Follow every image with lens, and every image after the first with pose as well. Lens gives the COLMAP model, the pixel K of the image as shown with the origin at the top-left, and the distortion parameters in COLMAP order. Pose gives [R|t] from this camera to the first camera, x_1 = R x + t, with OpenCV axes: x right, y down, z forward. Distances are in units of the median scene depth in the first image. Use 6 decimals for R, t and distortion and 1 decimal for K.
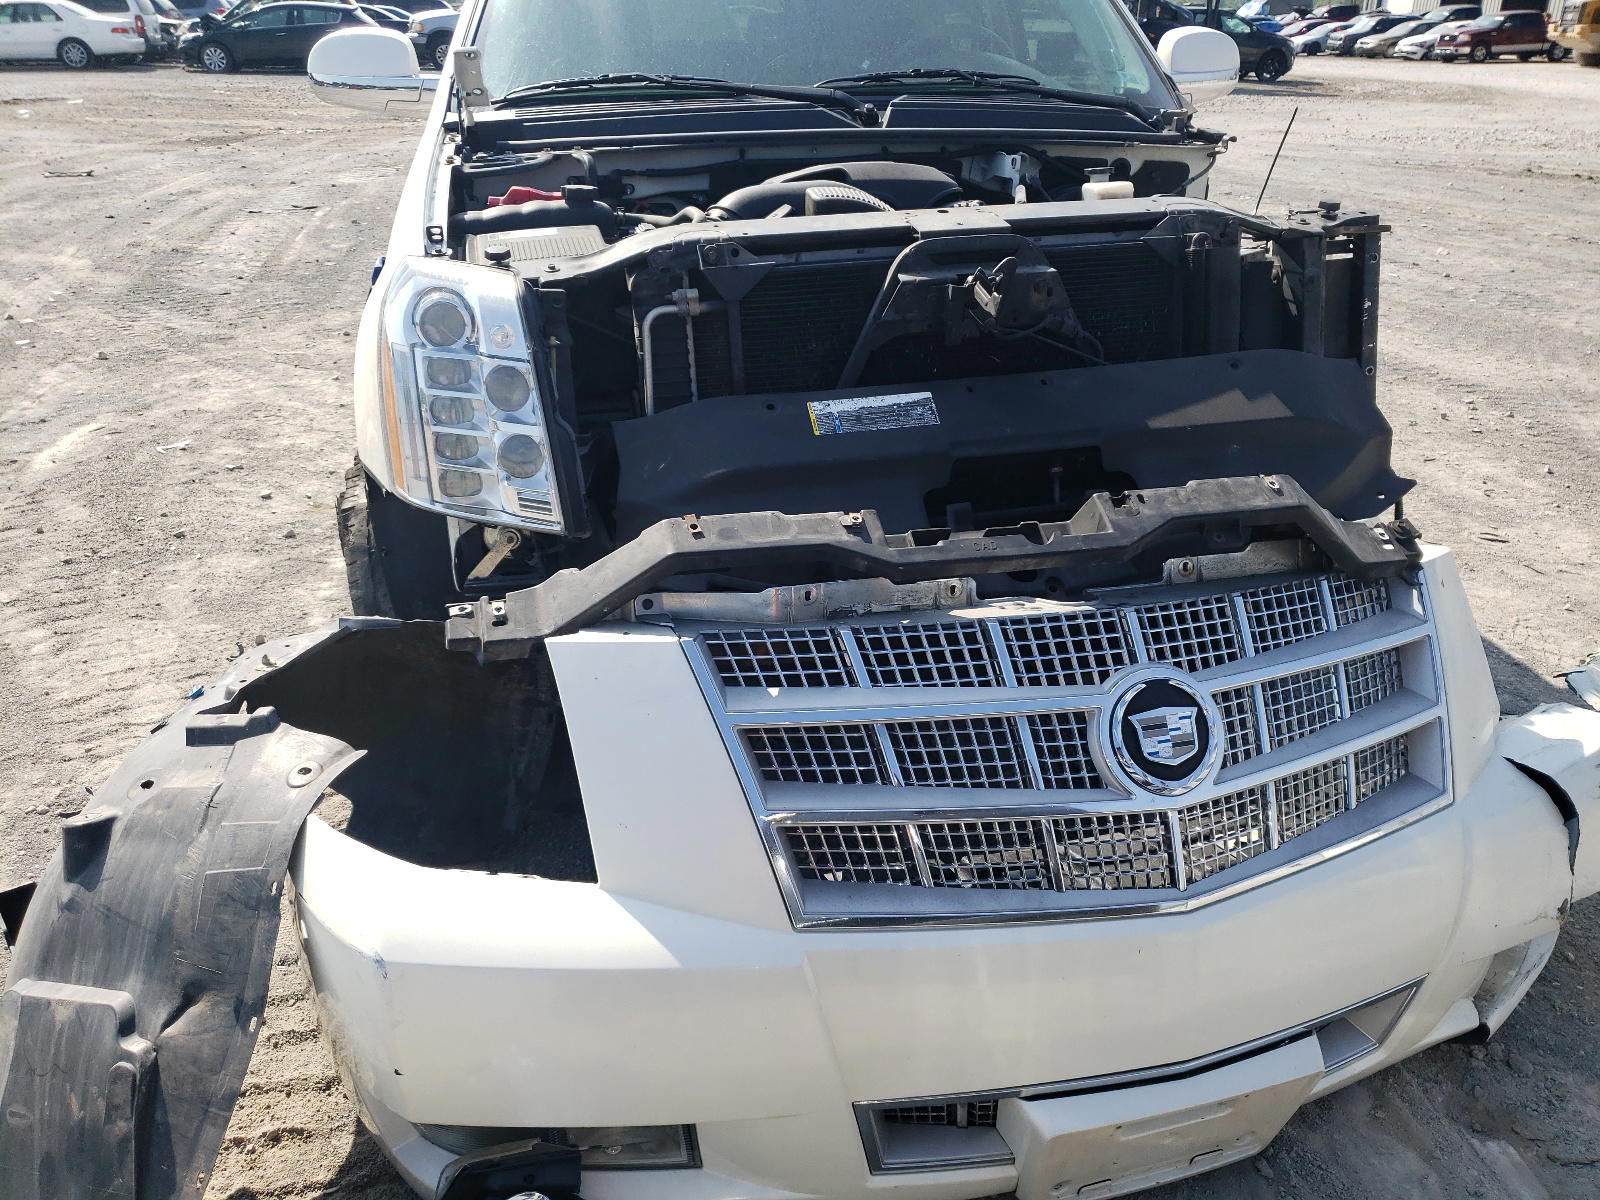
lens RADIAL K [[1207.1, 0, 800.0], [0, 1207.1, 600.0], [0, 0, 1]] dist [0.056837, -0.048879]
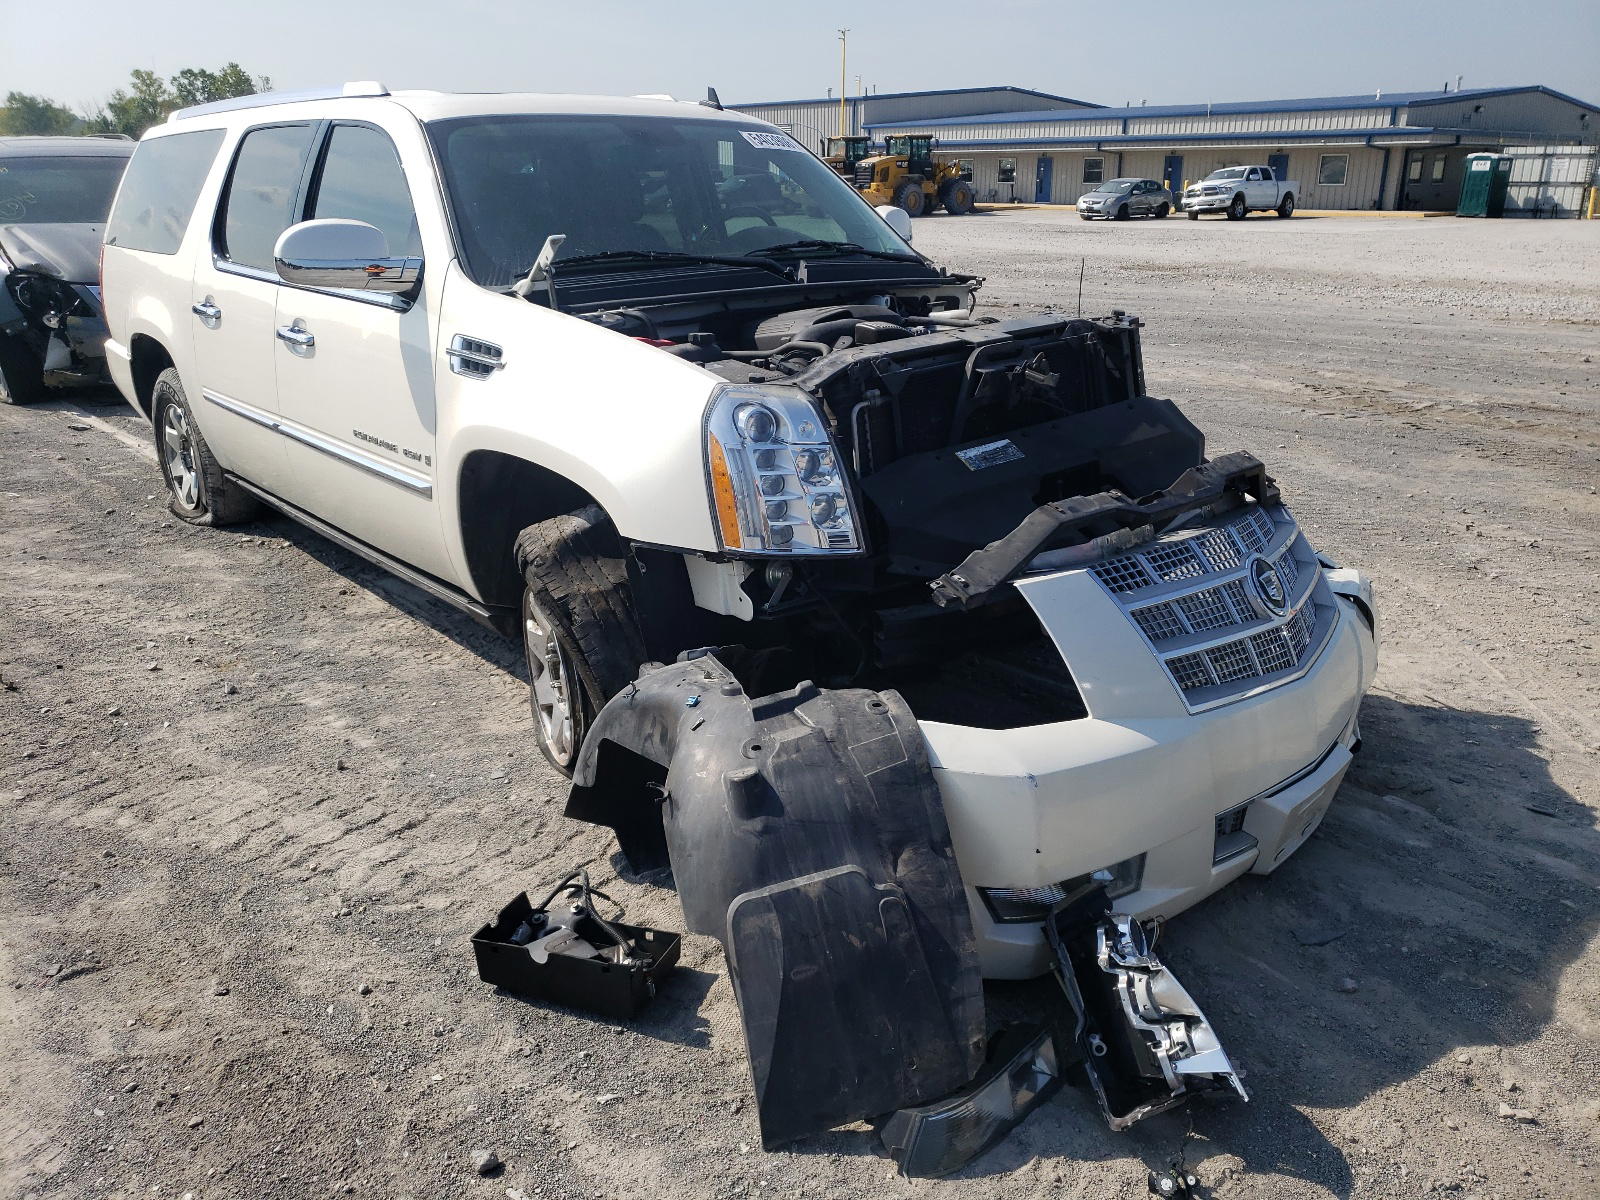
lens RADIAL K [[1136.9, 0, 800.0], [0, 1136.9, 600.0], [0, 0, 1]] dist [0.143136, -0.000809]
pose [[0.868340, -0.174374, 0.464306, -0.850496], [0.218654, 0.974863, -0.042808, 0.039085], [-0.445170, 0.138694, 0.884640, -0.179682]]
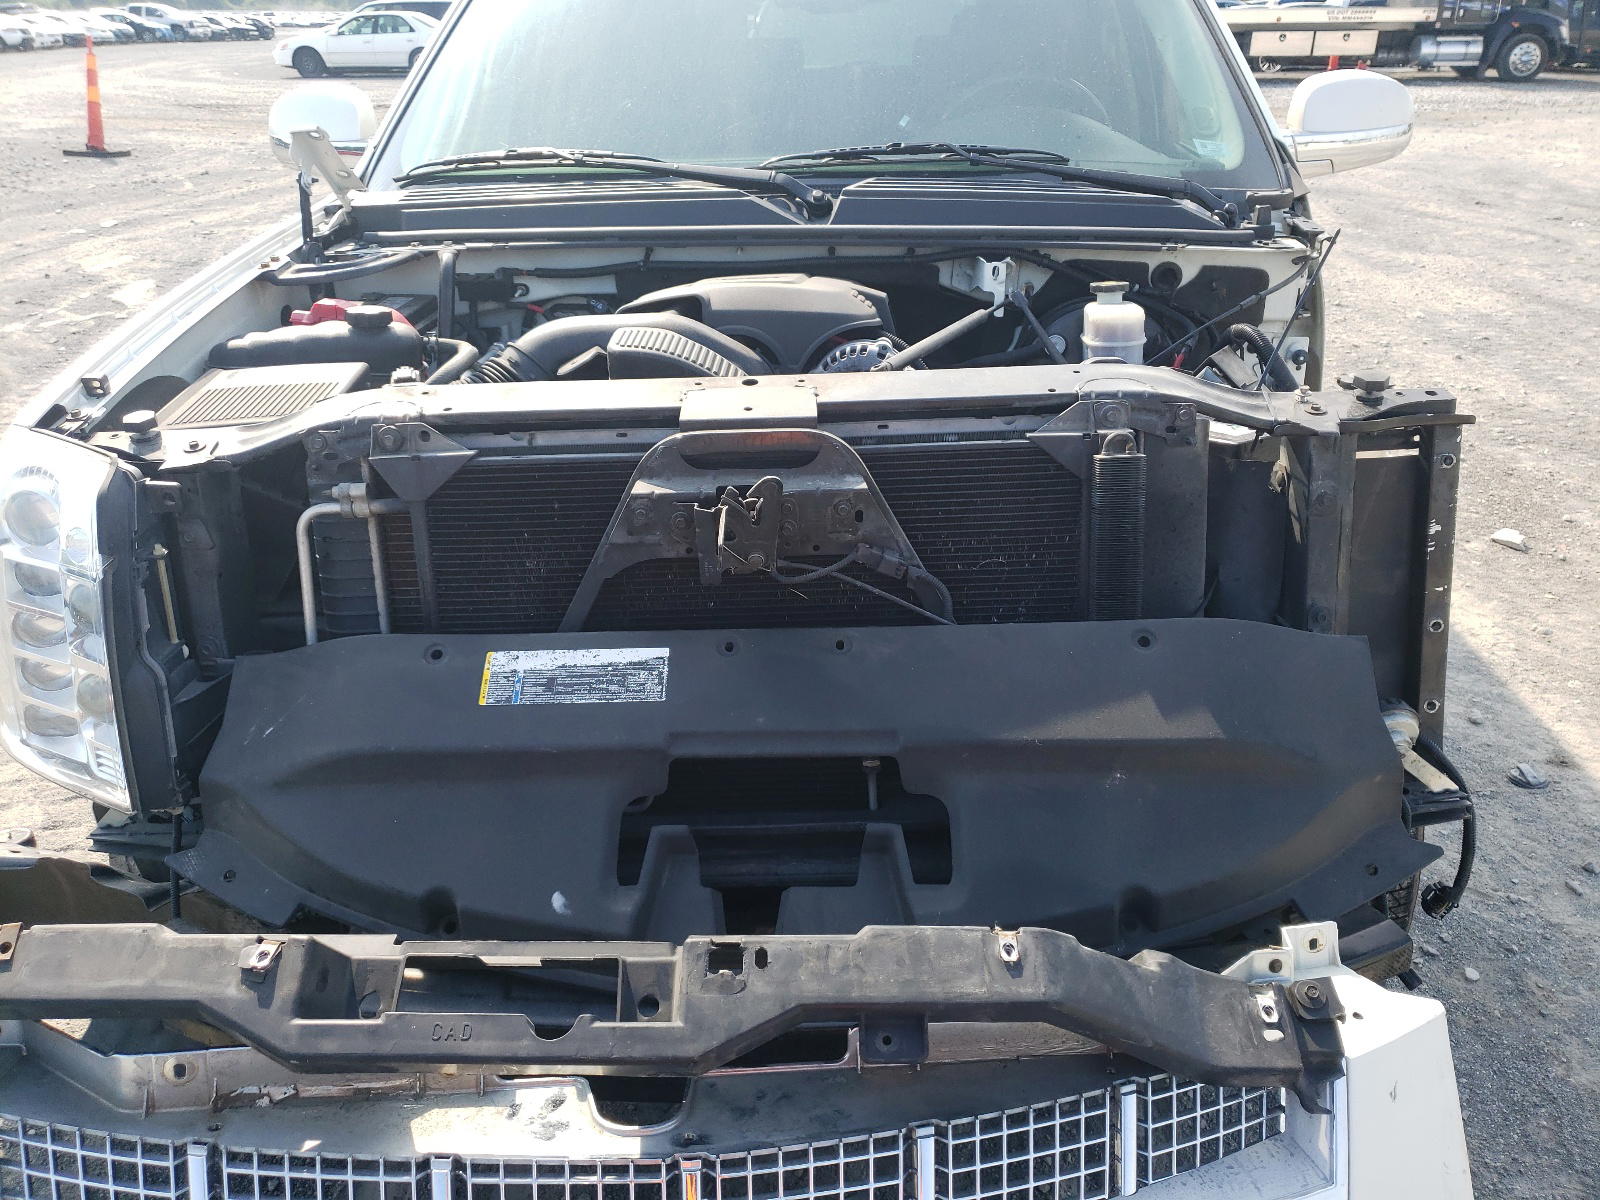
lens RADIAL K [[1207.1, 0, 800.0], [0, 1207.1, 600.0], [0, 0, 1]] dist [0.056837, -0.048879]
pose [[0.971156, 0.088557, -0.221392, 0.328338], [-0.088085, 0.996040, 0.012026, -0.211434], [0.221580, 0.007822, 0.975111, 0.329829]]
